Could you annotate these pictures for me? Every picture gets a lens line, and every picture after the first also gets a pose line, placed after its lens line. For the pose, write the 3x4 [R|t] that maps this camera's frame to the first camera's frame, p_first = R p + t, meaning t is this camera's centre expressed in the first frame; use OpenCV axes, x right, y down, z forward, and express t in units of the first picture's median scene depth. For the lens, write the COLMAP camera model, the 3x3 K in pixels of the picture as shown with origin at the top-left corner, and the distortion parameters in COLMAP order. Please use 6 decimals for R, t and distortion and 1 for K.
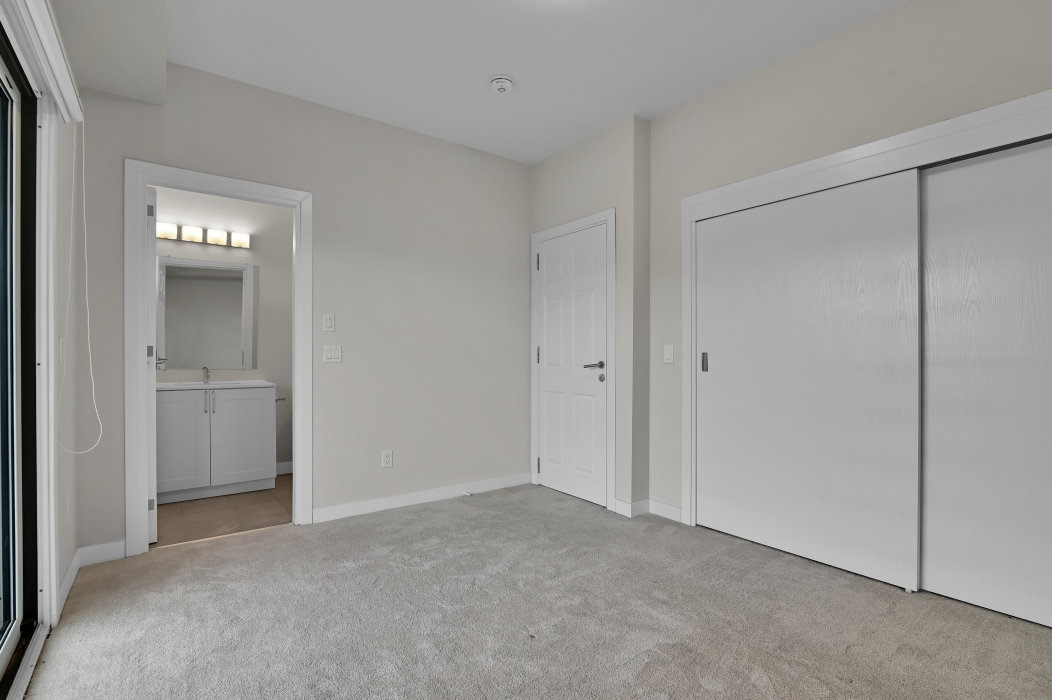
lens RADIAL K [[493.1, 0, 524.3], [0, 493.1, 356.4], [0, 0, 1]] dist [-0.012044, -0.000500]
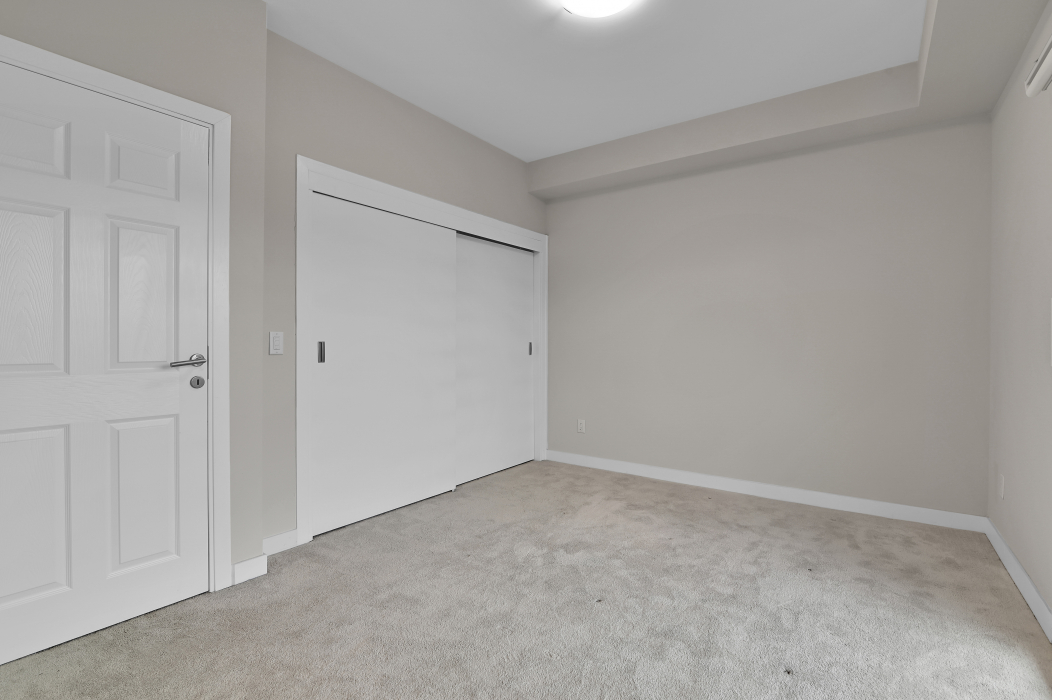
lens RADIAL K [[493.1, 0, 533.2], [0, 493.1, 343.1], [0, 0, 1]] dist [-0.012044, -0.000500]
pose [[-0.313075, -0.004566, 0.949718, -0.616599], [-0.010137, 0.999948, 0.001466, -0.010416], [-0.949674, -0.009169, -0.313104, 0.917990]]
